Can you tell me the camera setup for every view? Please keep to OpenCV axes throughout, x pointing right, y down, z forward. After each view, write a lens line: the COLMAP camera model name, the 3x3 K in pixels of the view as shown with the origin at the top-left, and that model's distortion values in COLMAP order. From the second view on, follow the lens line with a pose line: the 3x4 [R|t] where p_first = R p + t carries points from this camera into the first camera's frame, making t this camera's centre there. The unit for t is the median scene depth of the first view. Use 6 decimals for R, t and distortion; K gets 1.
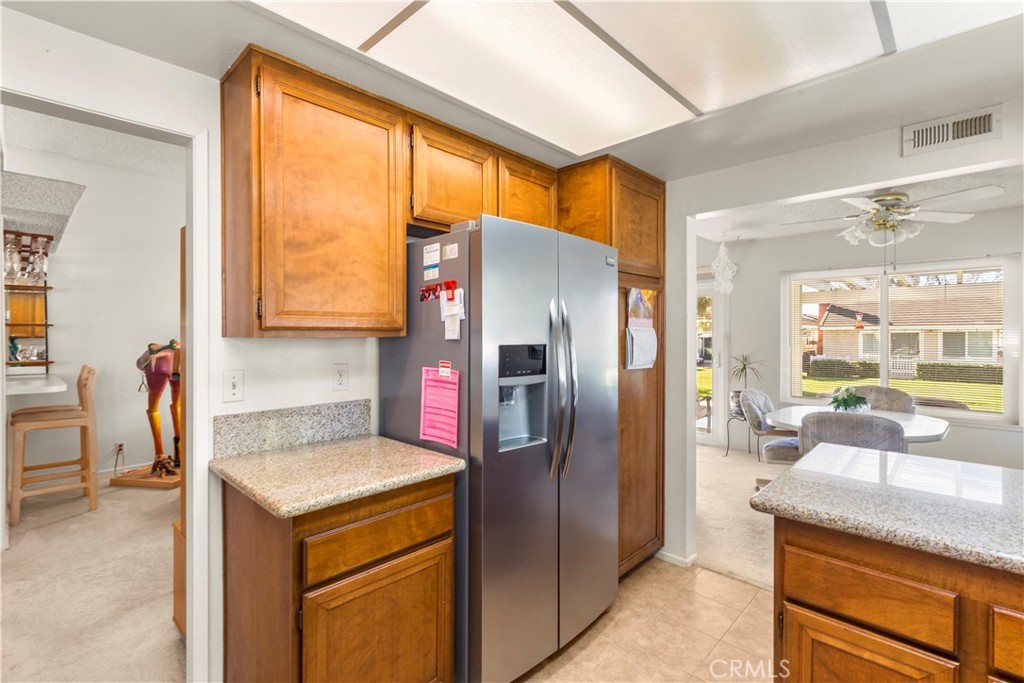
lens RADIAL K [[463.8, 0, 508.8], [0, 463.8, 336.5], [0, 0, 1]] dist [0.004631, 0.000519]
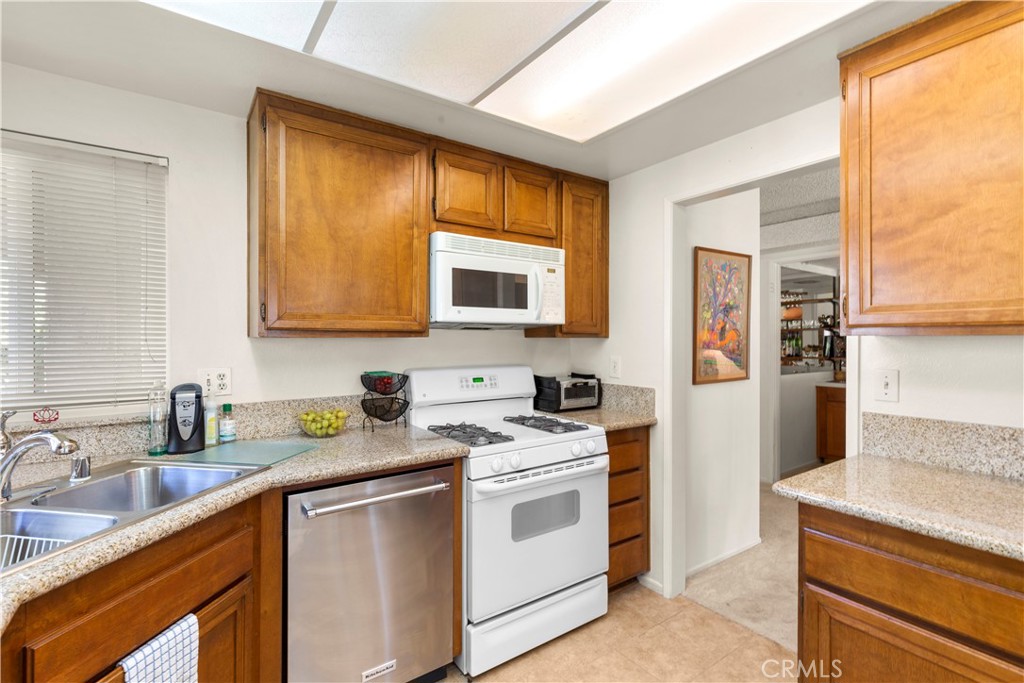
lens RADIAL K [[463.8, 0, 503.7], [0, 463.8, 339.7], [0, 0, 1]] dist [0.004631, 0.000519]
pose [[-0.196196, 0.001846, -0.980563, 0.564392], [-0.002545, 0.999994, 0.002391, 0.009499], [0.980561, 0.002965, -0.196190, 0.425719]]
